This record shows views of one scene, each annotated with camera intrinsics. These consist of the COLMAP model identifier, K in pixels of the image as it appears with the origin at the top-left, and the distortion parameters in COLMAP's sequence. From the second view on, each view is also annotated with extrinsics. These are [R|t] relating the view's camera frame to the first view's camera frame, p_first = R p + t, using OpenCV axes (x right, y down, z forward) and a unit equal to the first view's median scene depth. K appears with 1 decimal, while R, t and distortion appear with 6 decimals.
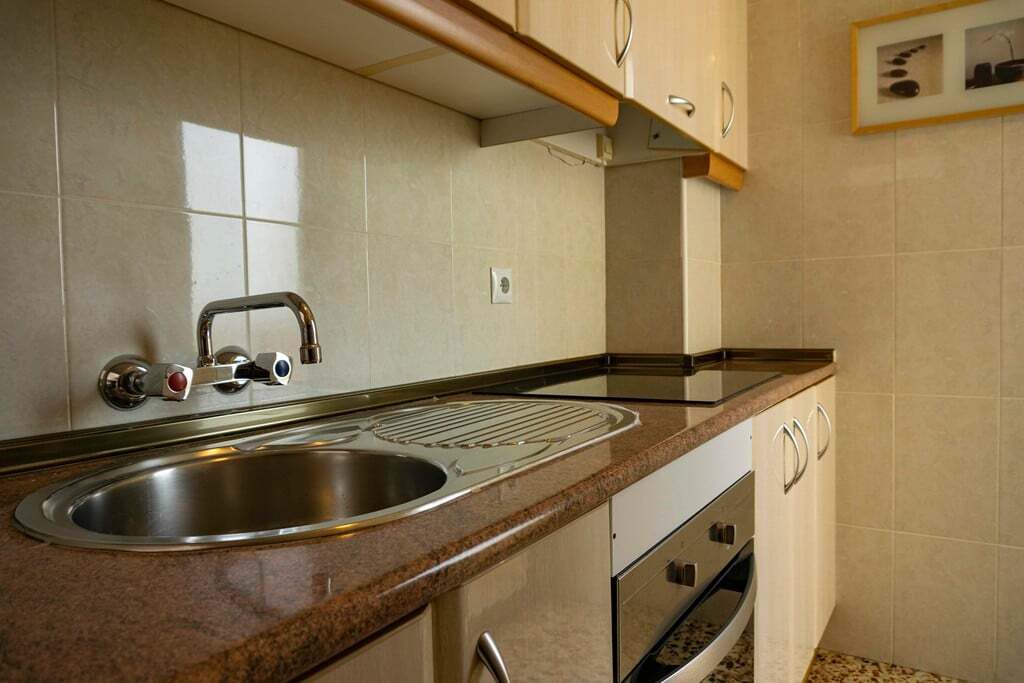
lens RADIAL K [[675.3, 0, 512.0], [0, 675.3, 341.5], [0, 0, 1]] dist [-0.024845, 0.004283]
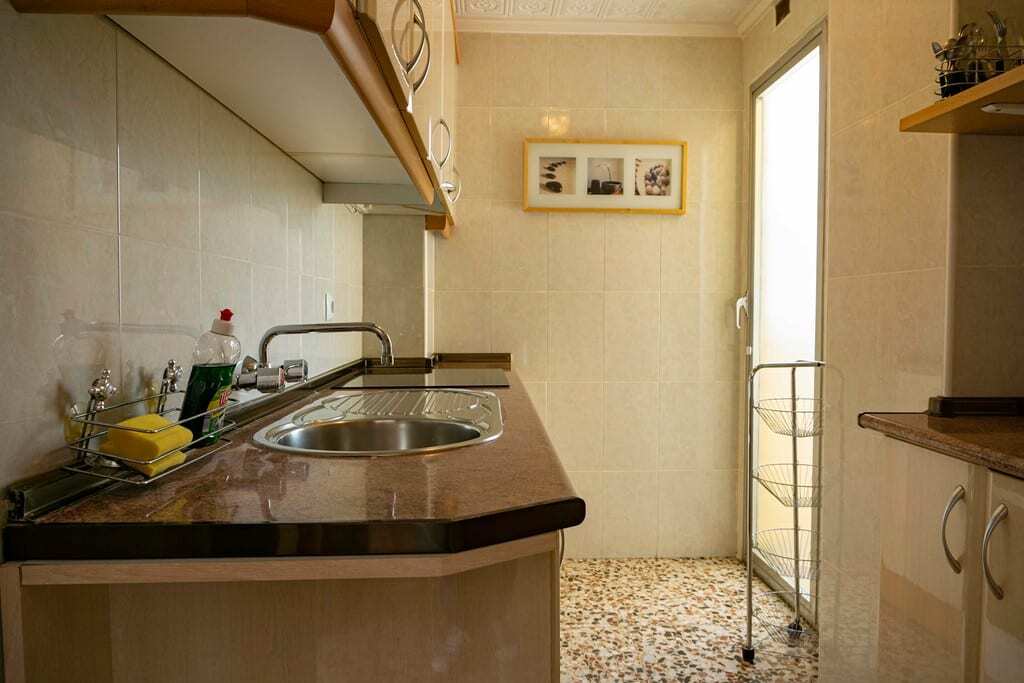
lens RADIAL K [[675.3, 0, 512.0], [0, 675.3, 341.5], [0, 0, 1]] dist [-0.024845, 0.004283]
pose [[0.814218, 0.000616, 0.580558, -0.410278], [0.001552, 0.999994, -0.003239, -0.009700], [-0.580557, 0.003539, 0.814212, -0.230347]]
